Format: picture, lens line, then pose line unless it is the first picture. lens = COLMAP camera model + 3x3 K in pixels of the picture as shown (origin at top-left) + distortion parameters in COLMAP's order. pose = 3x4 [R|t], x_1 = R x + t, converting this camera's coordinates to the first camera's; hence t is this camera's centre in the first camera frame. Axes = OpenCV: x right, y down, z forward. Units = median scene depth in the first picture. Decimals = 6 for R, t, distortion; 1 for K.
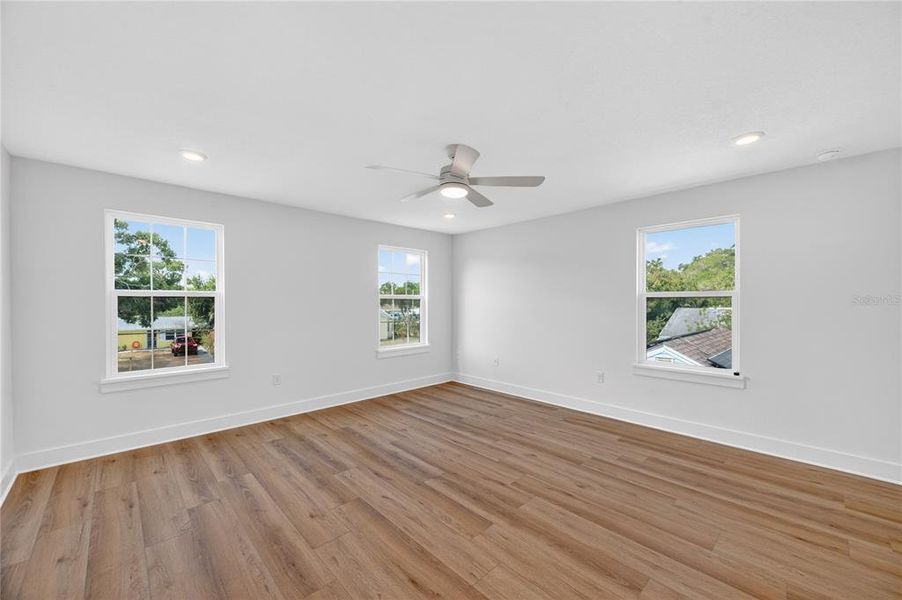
lens RADIAL K [[354.7, 0, 452.7], [0, 354.7, 302.4], [0, 0, 1]] dist [-0.000827, 0.000101]
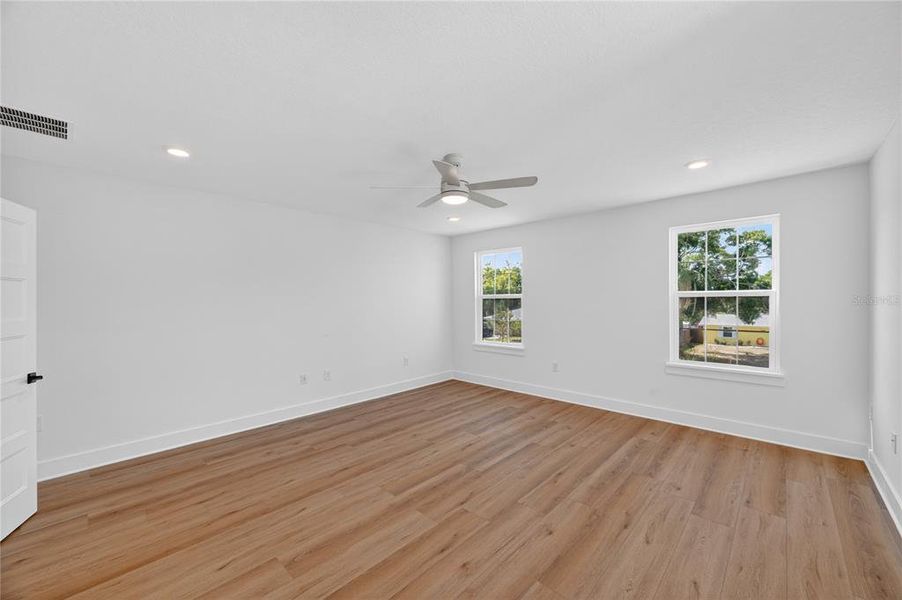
lens RADIAL K [[354.7, 0, 452.7], [0, 354.7, 302.4], [0, 0, 1]] dist [-0.000827, 0.000101]
pose [[0.057011, 0.004068, -0.998365, 0.842739], [0.002812, 0.999987, 0.004235, -0.004976], [0.998370, -0.003049, 0.056999, 0.746611]]
